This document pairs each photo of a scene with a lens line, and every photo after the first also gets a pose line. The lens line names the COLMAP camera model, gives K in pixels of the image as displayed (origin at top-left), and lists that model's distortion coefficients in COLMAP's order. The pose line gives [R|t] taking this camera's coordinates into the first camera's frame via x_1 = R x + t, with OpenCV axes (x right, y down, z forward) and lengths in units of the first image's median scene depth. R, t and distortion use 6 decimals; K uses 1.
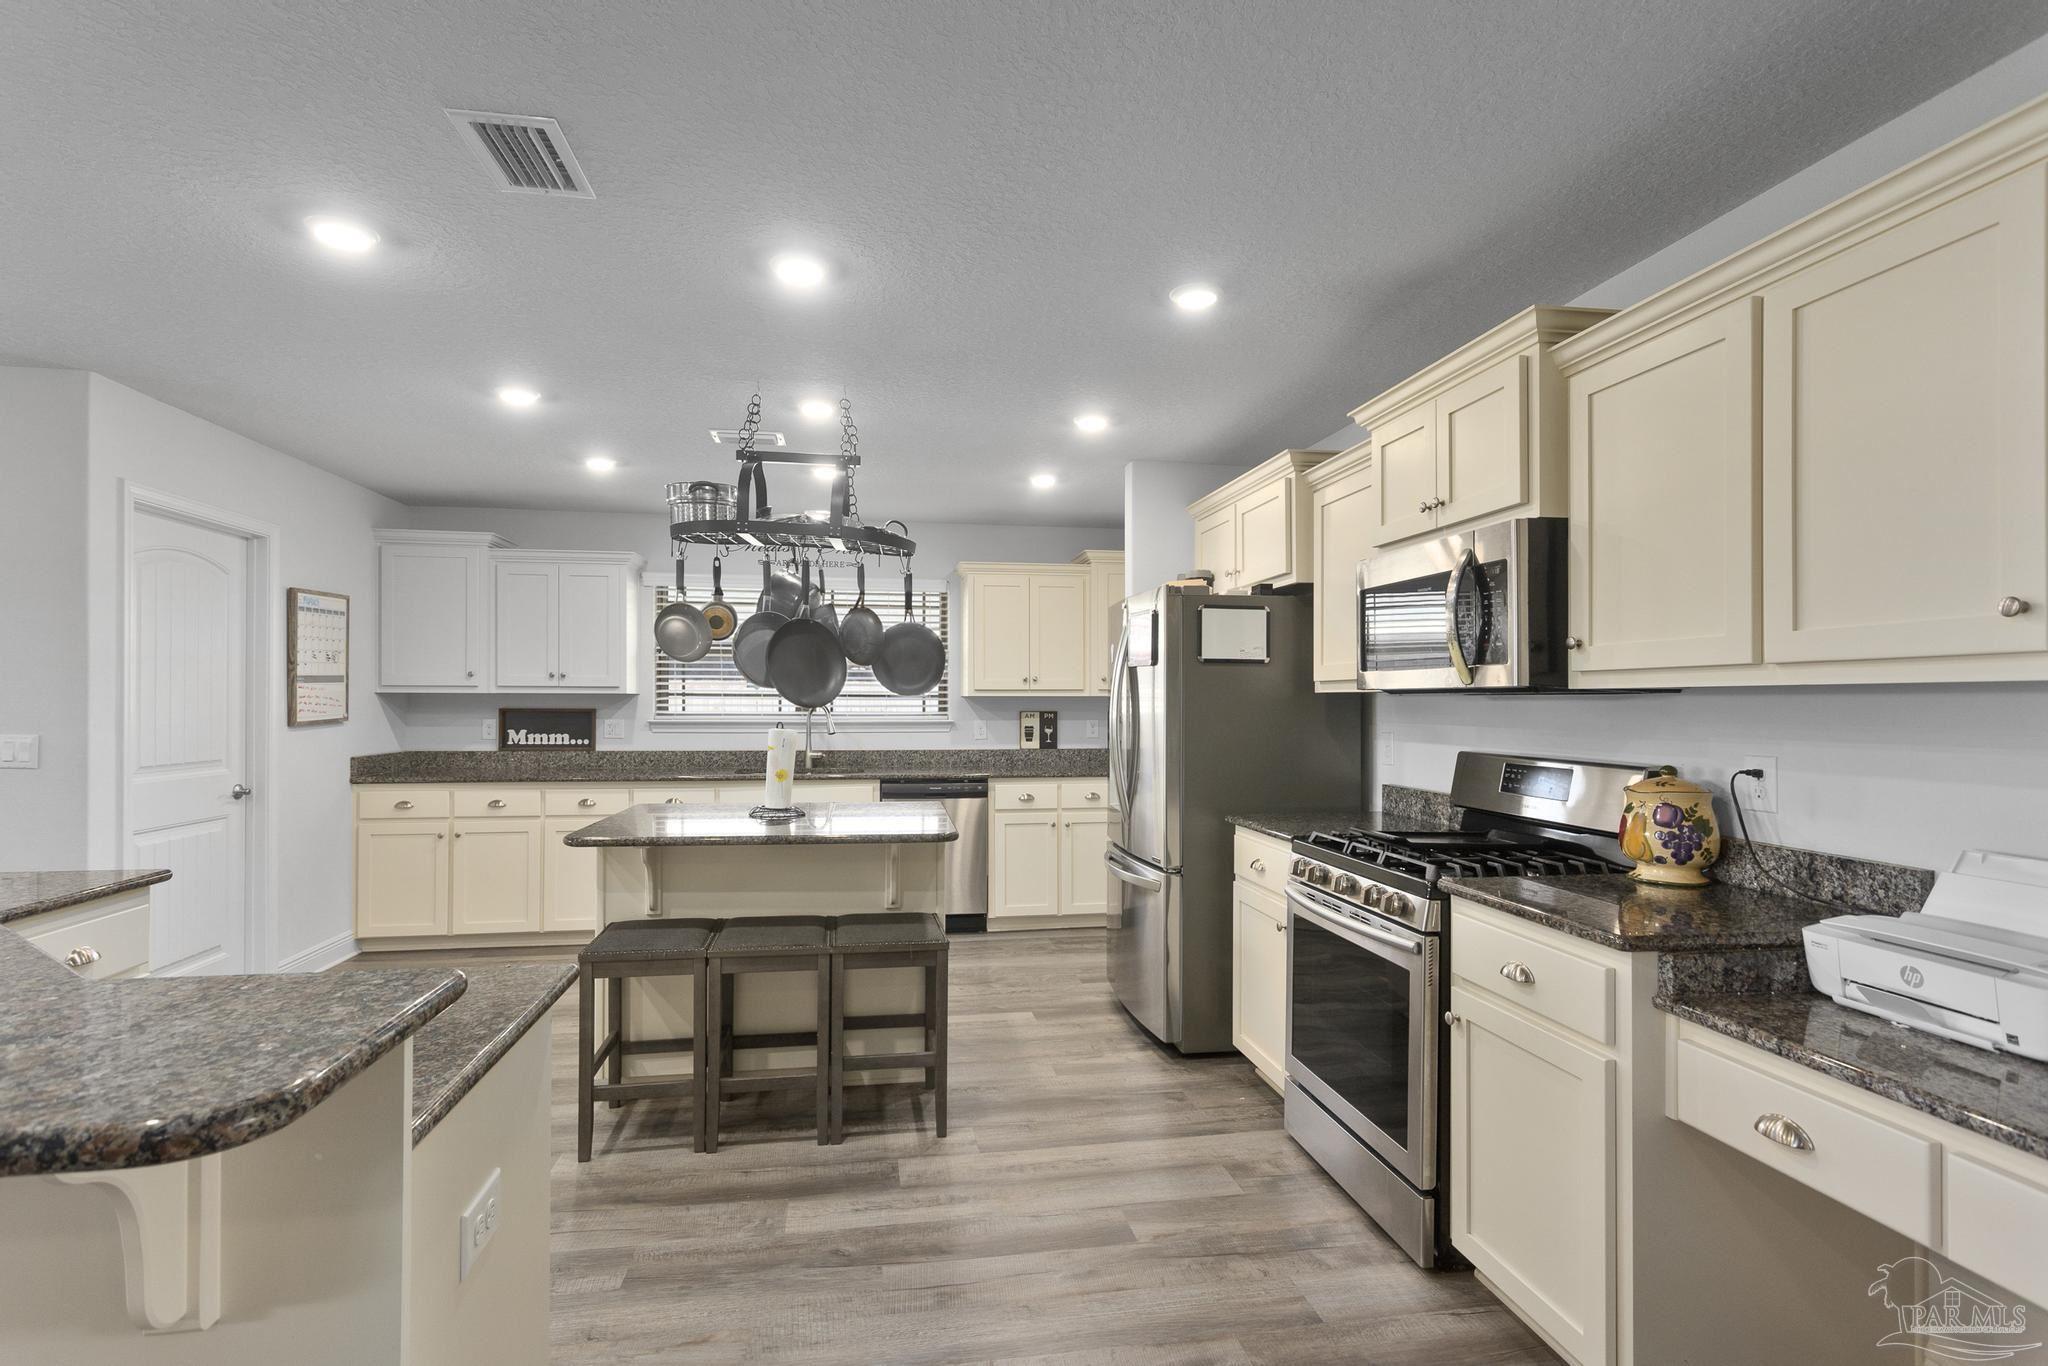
lens RADIAL K [[981.9, 0, 1009.7], [0, 981.9, 706.7], [0, 0, 1]] dist [-0.000198, 0.004758]
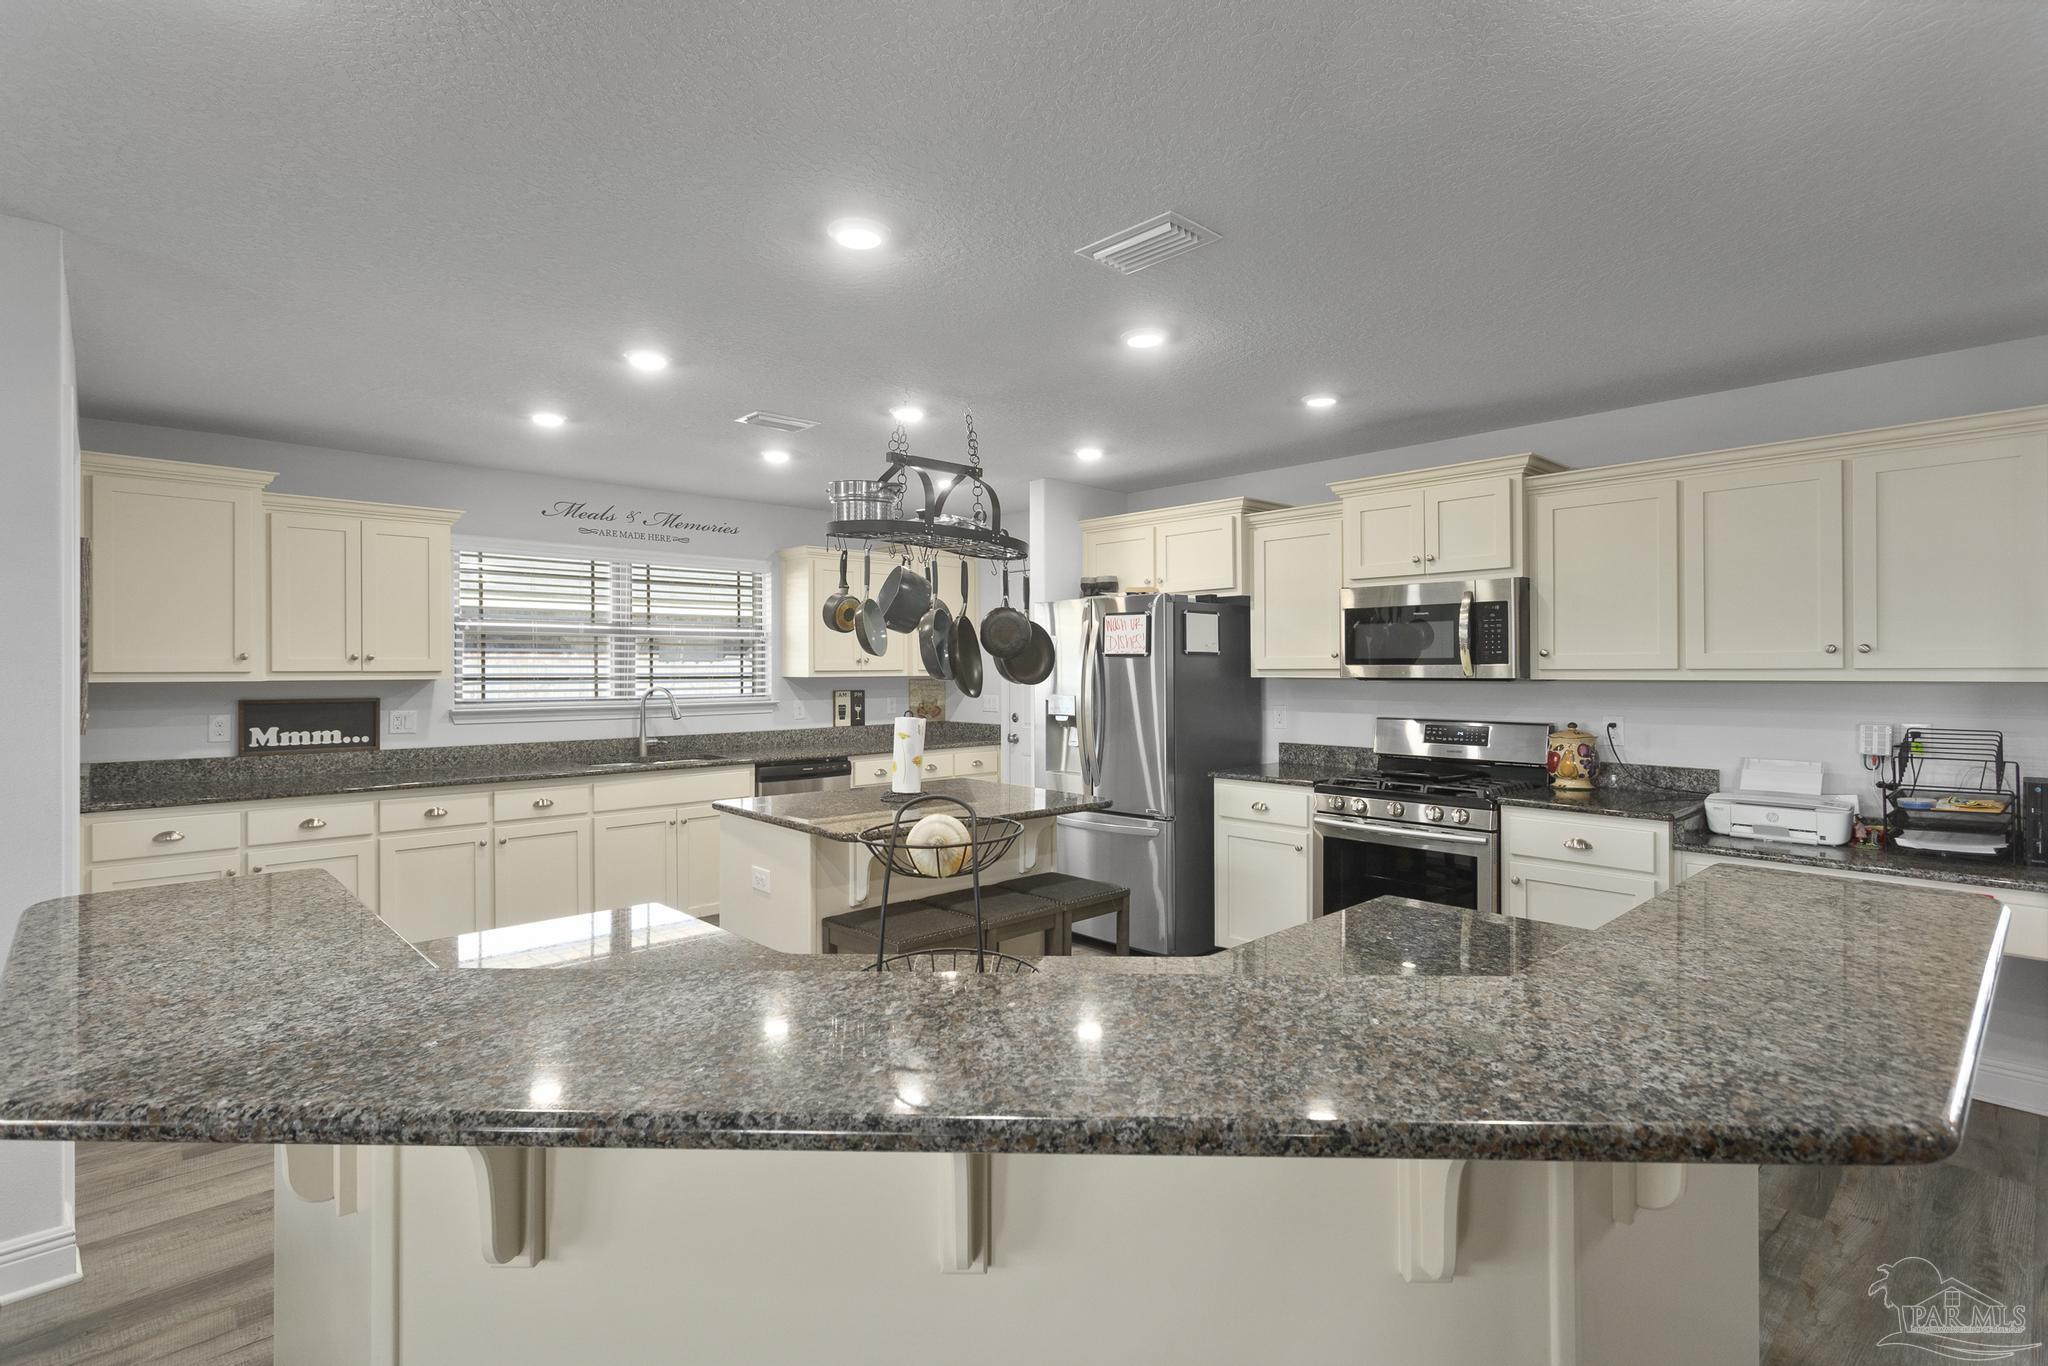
lens RADIAL K [[981.9, 0, 1009.9], [0, 981.9, 670.2], [0, 0, 1]] dist [-0.000198, 0.004758]
pose [[0.831133, -0.006647, 0.556035, -0.472000], [0.008452, 0.999964, -0.000680, -0.016862], [-0.556010, 0.005265, 0.831159, 0.040306]]
